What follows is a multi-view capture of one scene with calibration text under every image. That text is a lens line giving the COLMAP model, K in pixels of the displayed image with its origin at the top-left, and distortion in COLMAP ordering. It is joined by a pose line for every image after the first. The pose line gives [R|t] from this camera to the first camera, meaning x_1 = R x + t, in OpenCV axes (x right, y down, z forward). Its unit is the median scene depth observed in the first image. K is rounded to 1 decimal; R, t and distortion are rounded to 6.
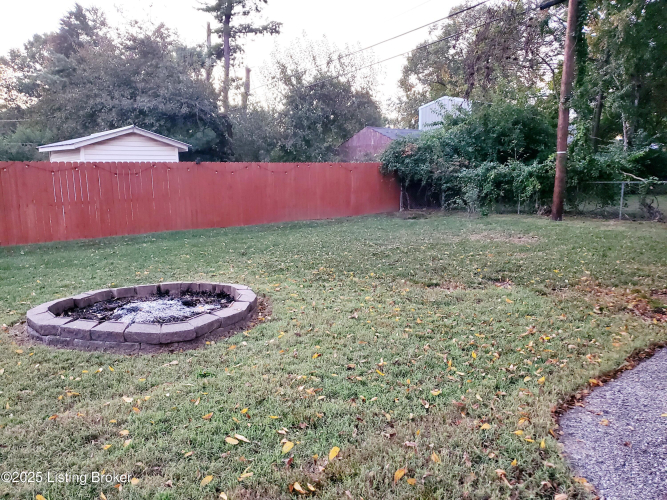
lens RADIAL K [[525.0, 0, 327.8], [0, 525.0, 233.4], [0, 0, 1]] dist [0.015278, 0.014122]
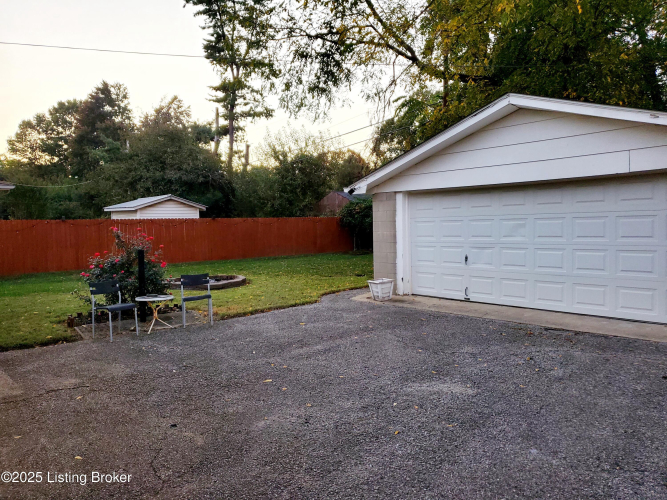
lens RADIAL K [[525.0, 0, 332.7], [0, 525.0, 250.2], [0, 0, 1]] dist [0.015278, 0.014122]
pose [[0.999976, -0.003932, 0.005760, 0.048432], [0.004286, 0.998024, -0.062693, 0.028488], [-0.005502, 0.062716, 0.998016, -0.272314]]
